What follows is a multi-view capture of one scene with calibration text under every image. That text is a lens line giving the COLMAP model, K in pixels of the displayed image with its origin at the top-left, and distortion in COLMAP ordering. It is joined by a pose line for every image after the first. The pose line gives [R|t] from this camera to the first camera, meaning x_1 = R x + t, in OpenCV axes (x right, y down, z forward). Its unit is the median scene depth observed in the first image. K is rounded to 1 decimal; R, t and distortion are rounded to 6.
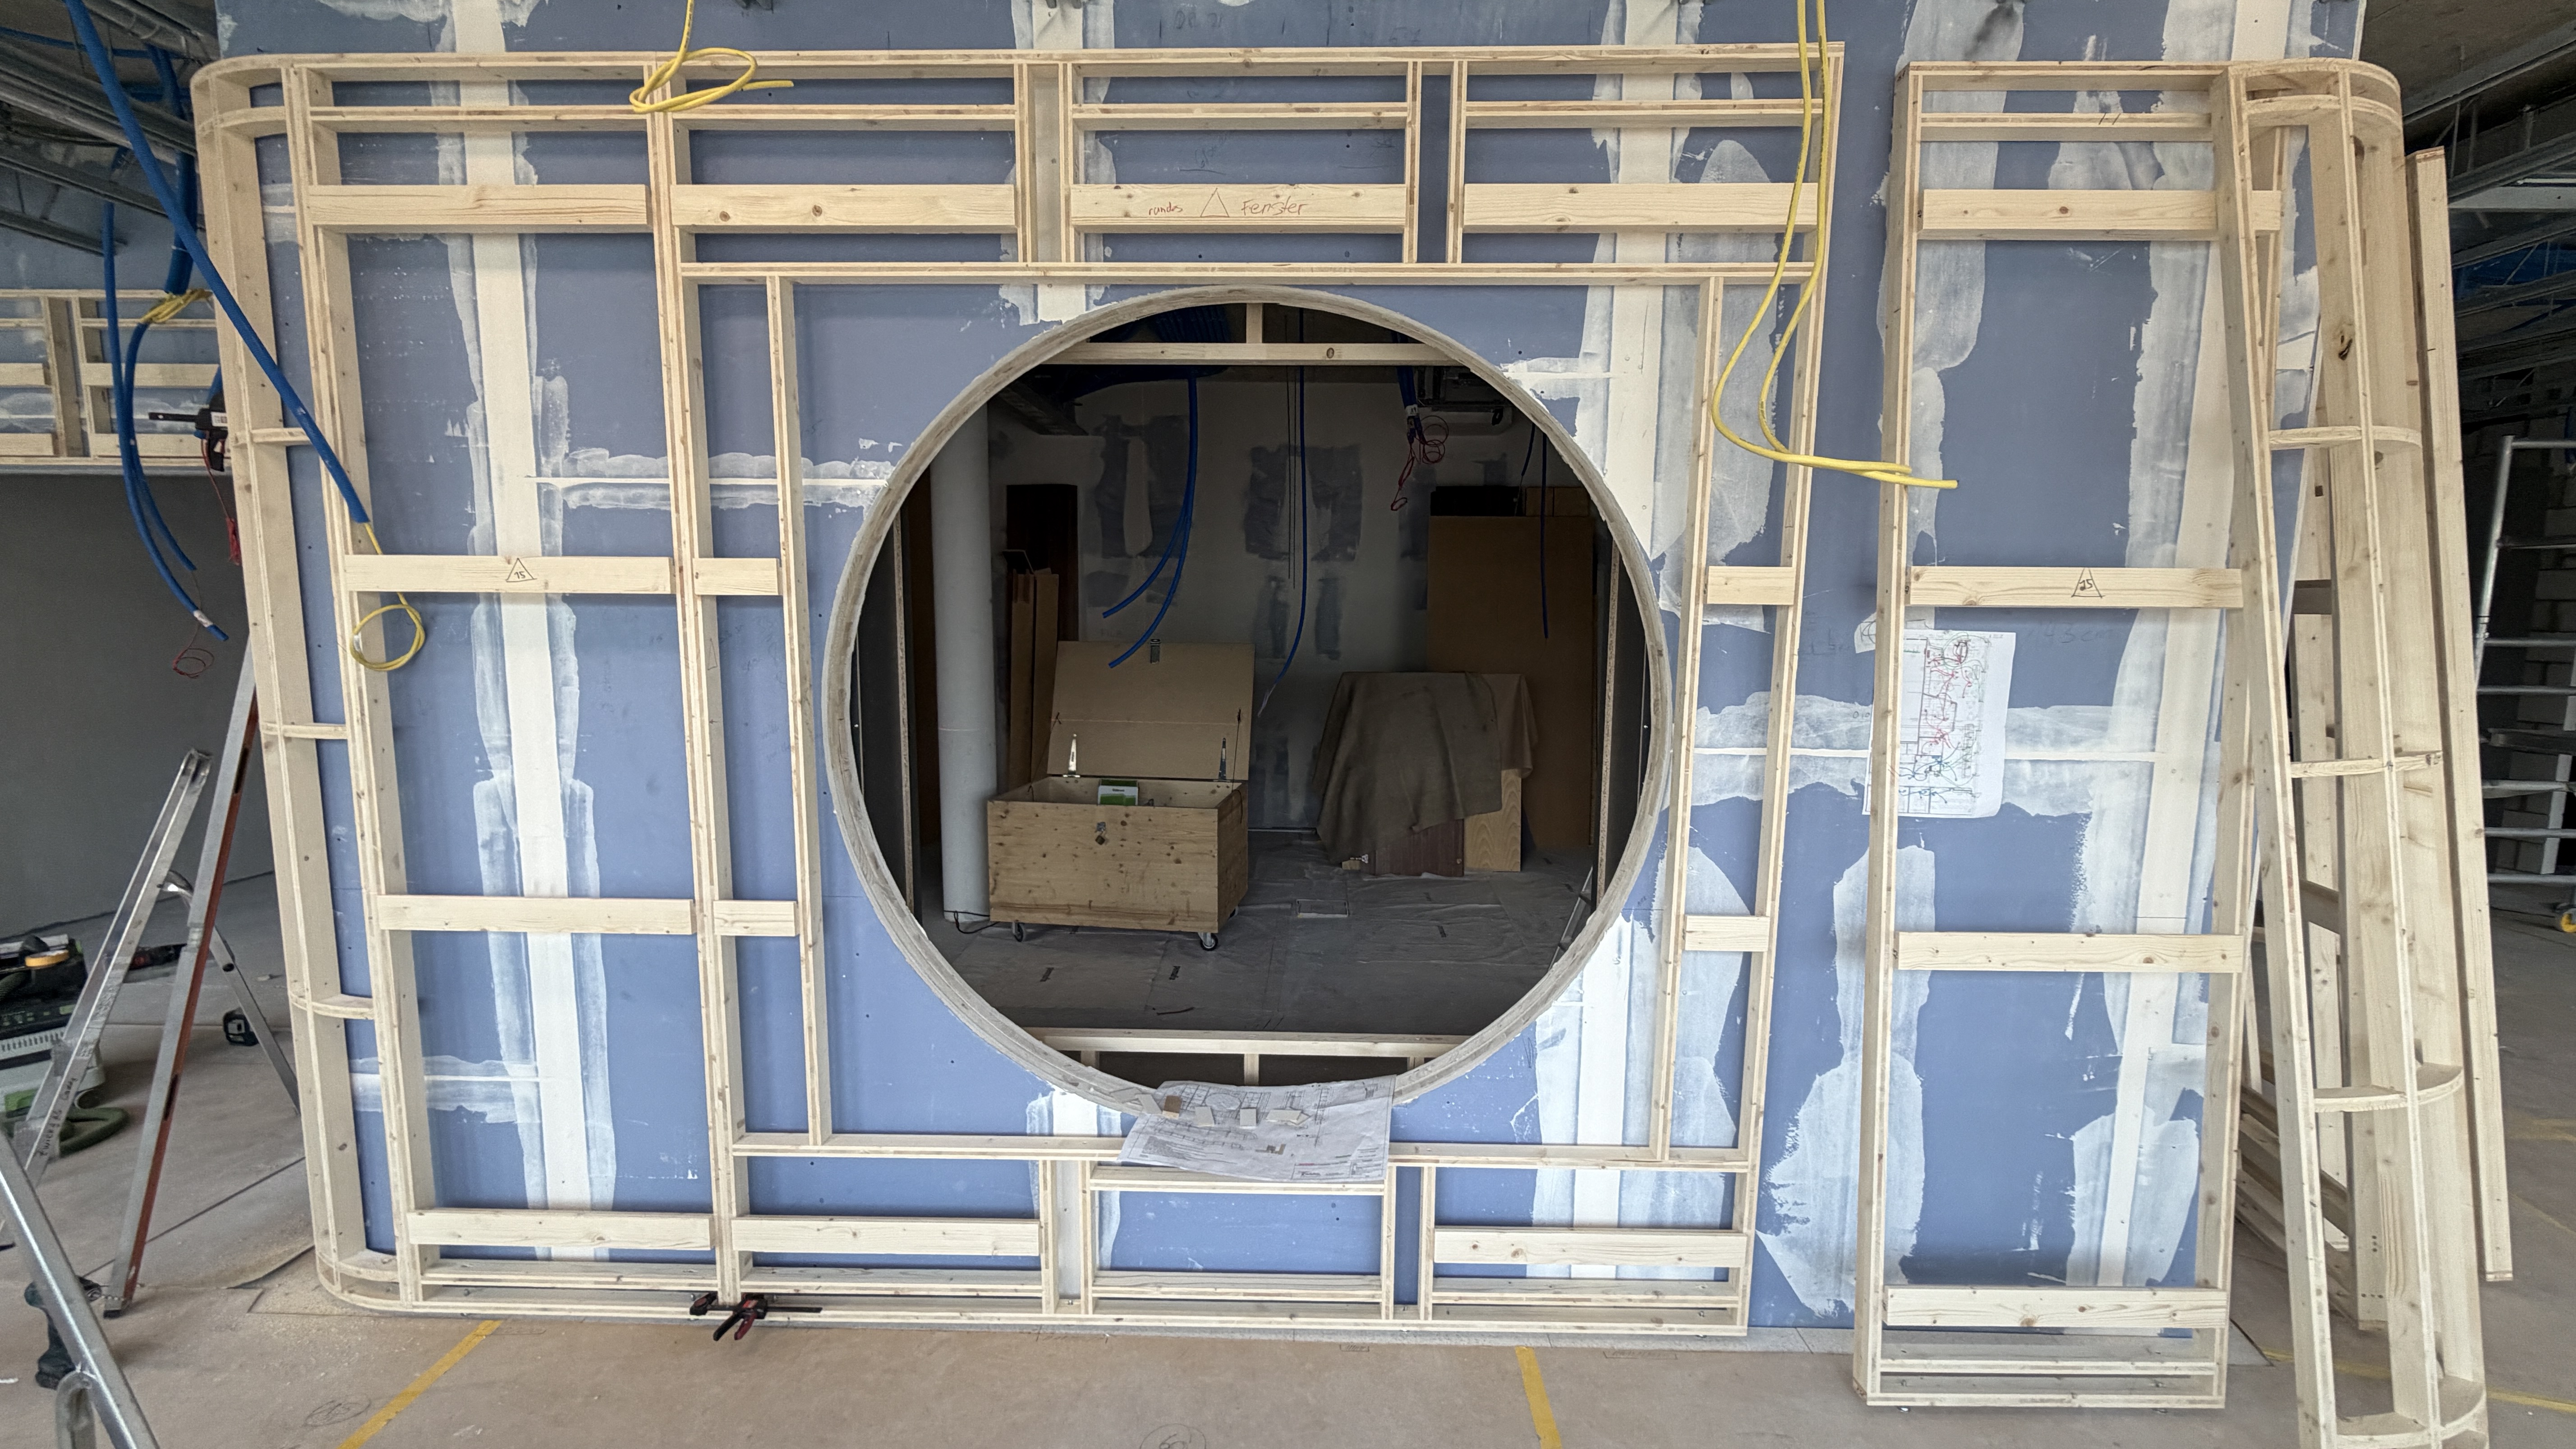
lens RADIAL K [[1023.4, 0, 1288.0], [0, 1023.4, 724.5], [0, 0, 1]] dist [0.001606, -0.000111]
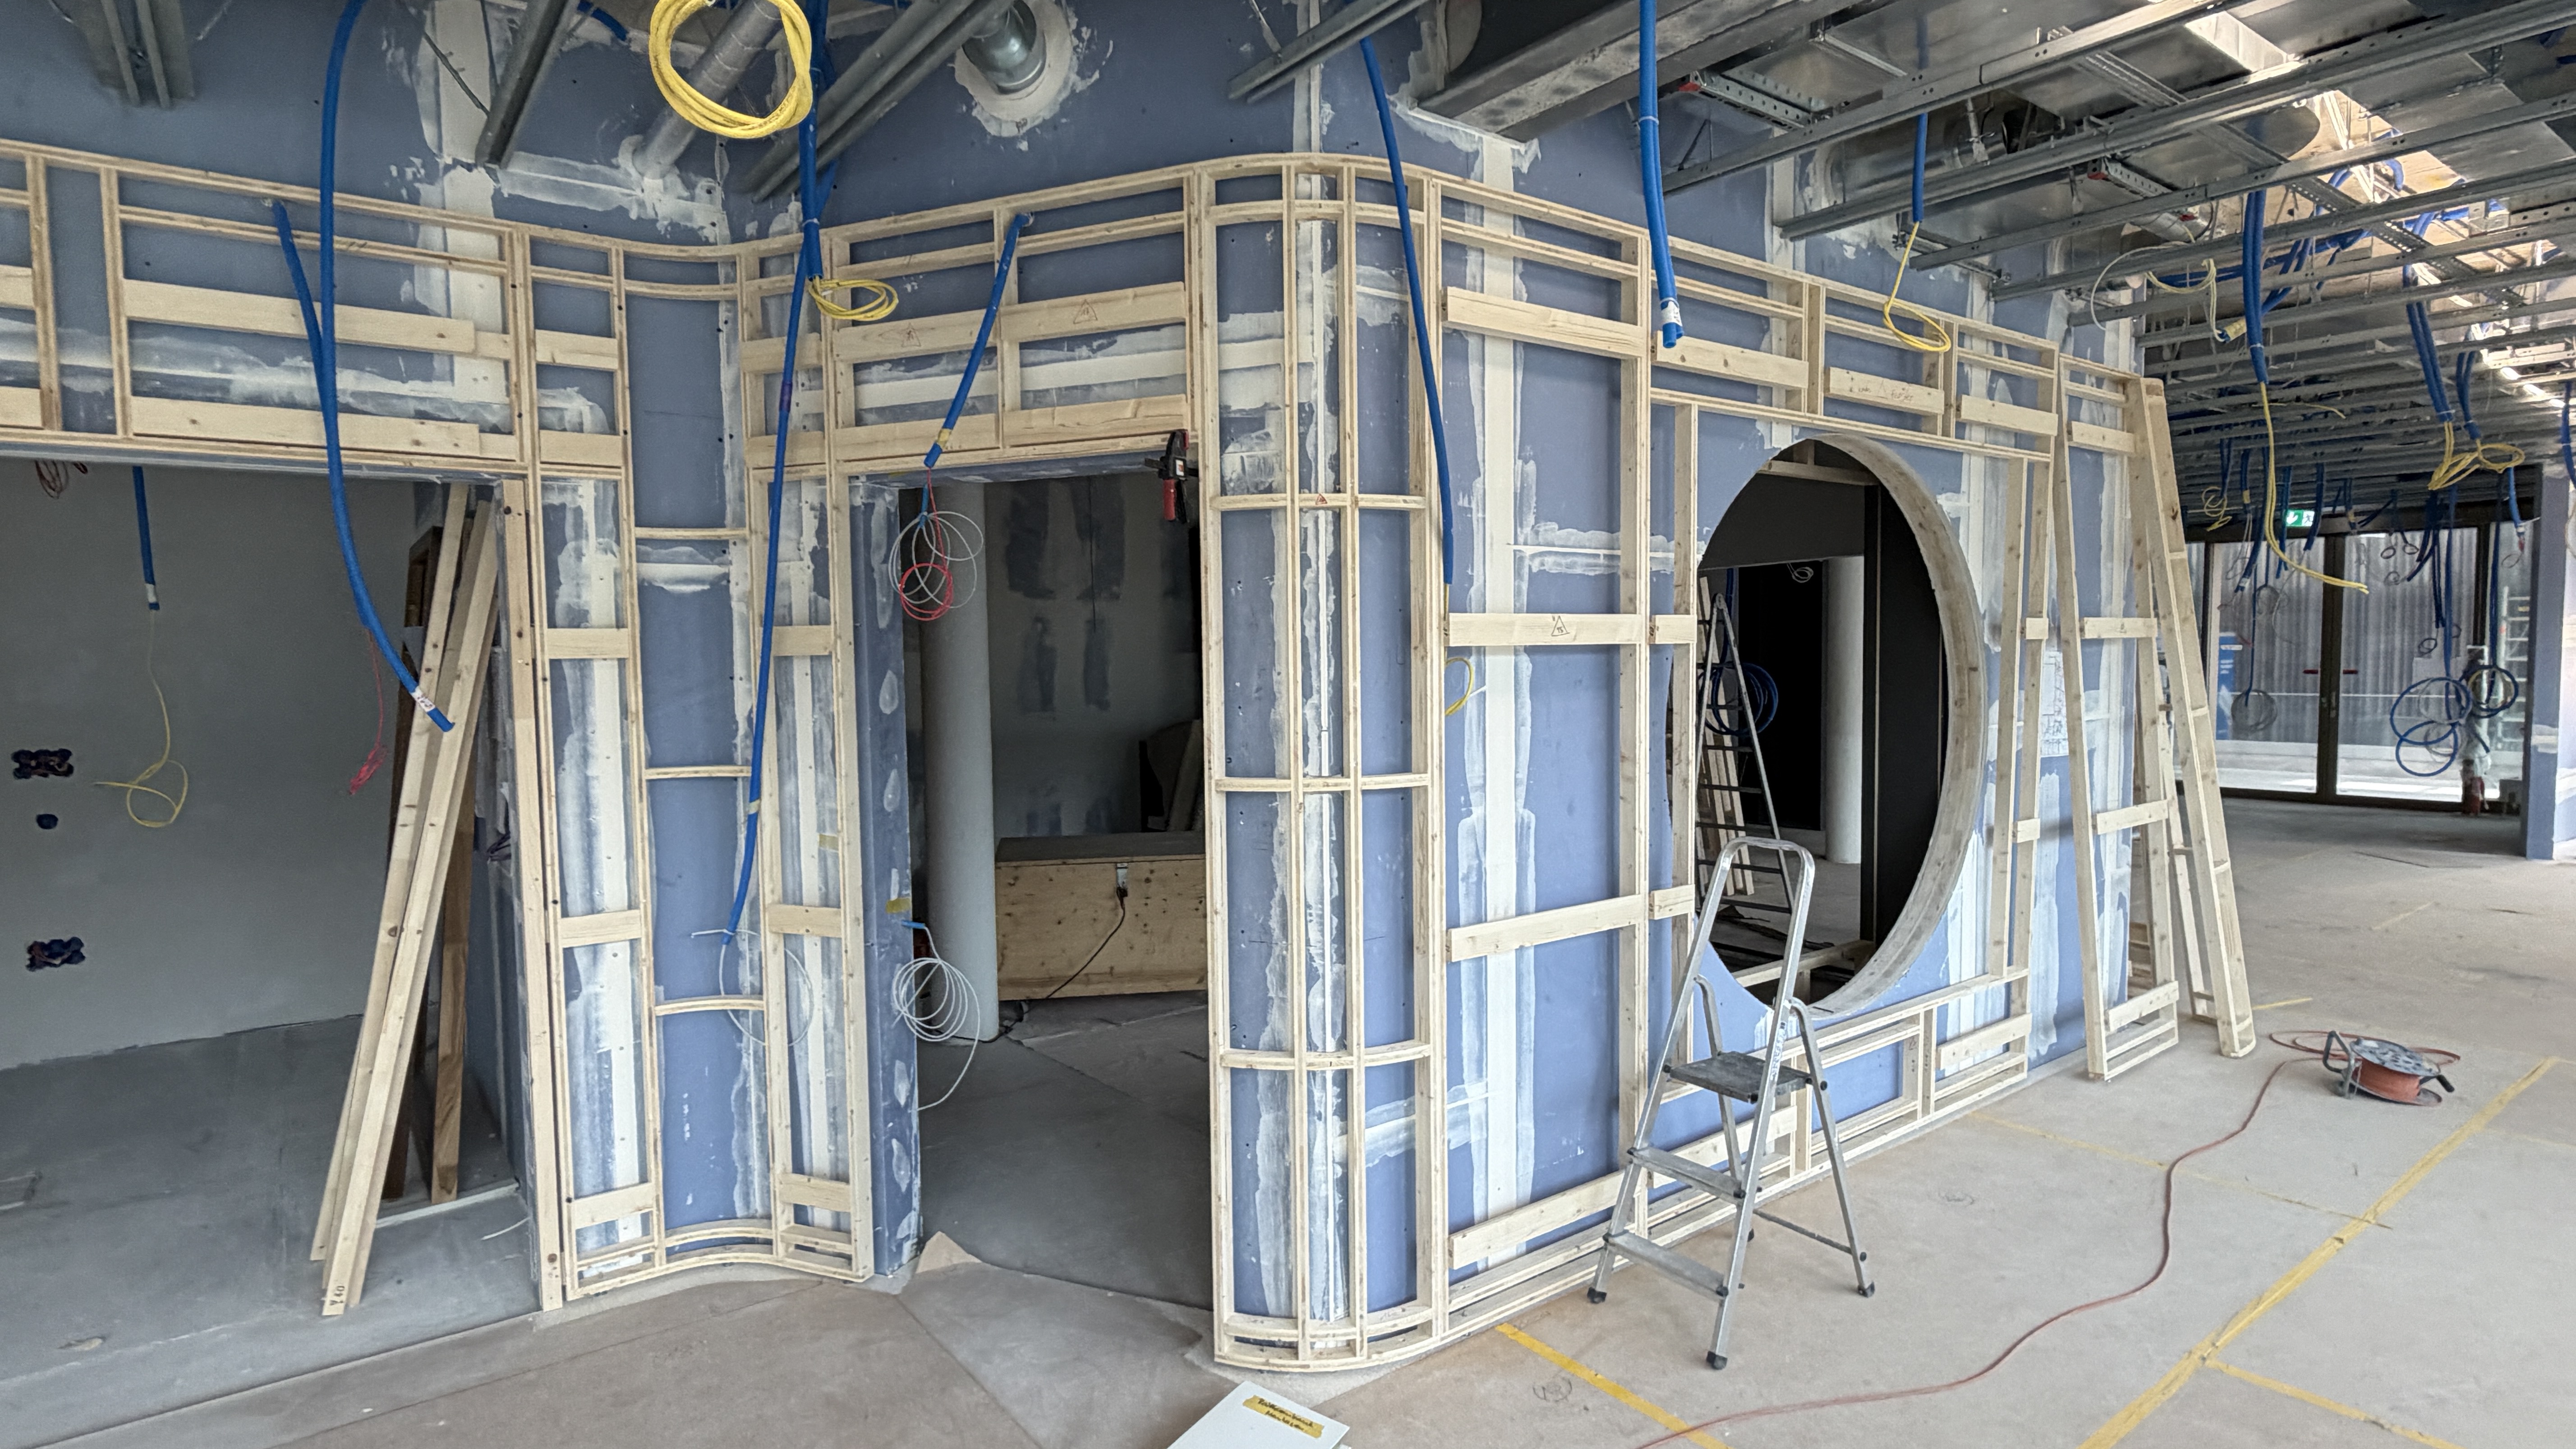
lens RADIAL K [[1307.4, 0, 1287.0], [0, 1307.4, 720.6], [0, 0, 1]] dist [0.000874, 0.000160]
pose [[0.787484, -0.052416, 0.614102, -1.781536], [0.088769, 0.995634, -0.028850, -0.024917], [-0.609909, 0.077232, 0.788699, 0.014835]]
